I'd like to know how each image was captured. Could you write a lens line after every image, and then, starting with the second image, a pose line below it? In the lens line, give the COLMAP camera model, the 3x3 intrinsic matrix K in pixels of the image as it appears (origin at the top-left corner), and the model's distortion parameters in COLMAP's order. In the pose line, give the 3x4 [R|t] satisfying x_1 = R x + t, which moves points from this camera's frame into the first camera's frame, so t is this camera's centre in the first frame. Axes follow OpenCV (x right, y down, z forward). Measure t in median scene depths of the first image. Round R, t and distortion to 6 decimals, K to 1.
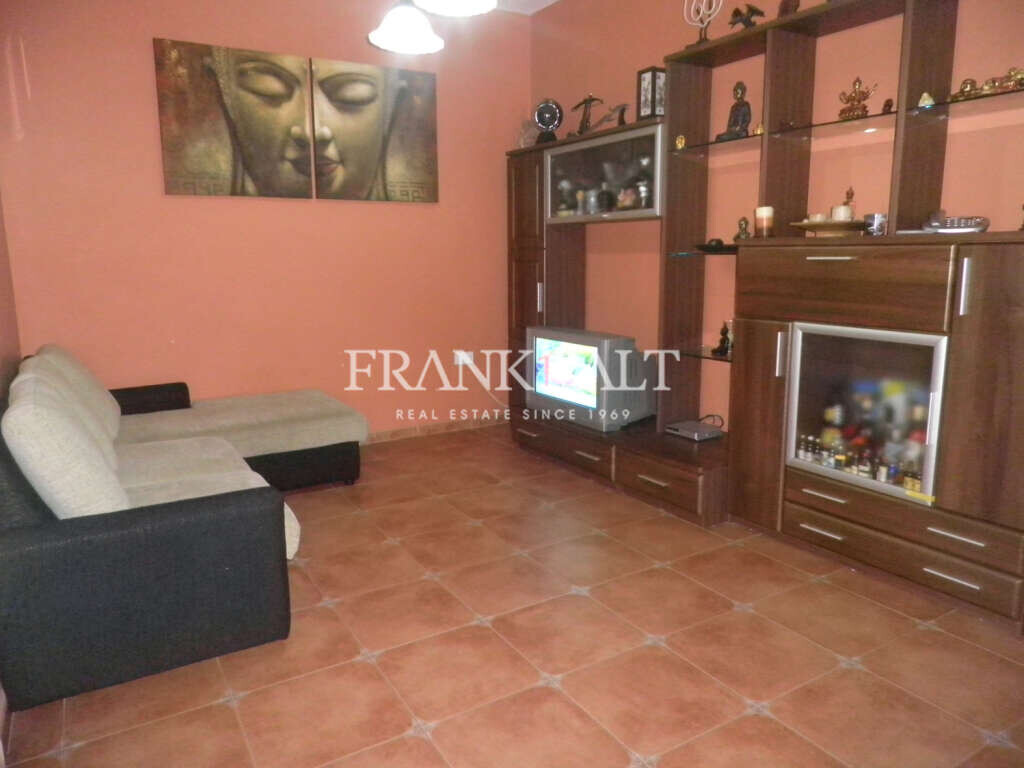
lens RADIAL K [[717.1, 0, 510.0], [0, 717.1, 383.3], [0, 0, 1]] dist [-0.019881, -0.003573]
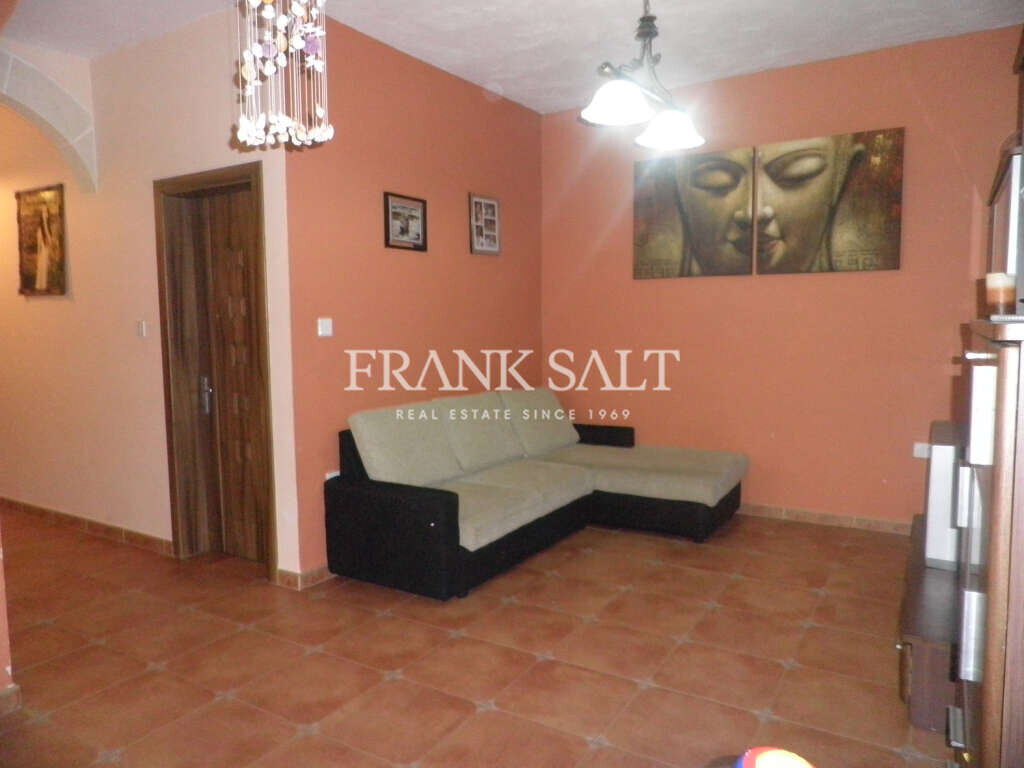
lens RADIAL K [[717.1, 0, 512.1], [0, 717.1, 381.5], [0, 0, 1]] dist [-0.019881, -0.003573]
pose [[0.450400, 0.081487, -0.889100, 0.558697], [-0.151561, 0.988352, 0.013806, -0.065357], [0.879869, 0.128534, 0.457504, 0.233500]]
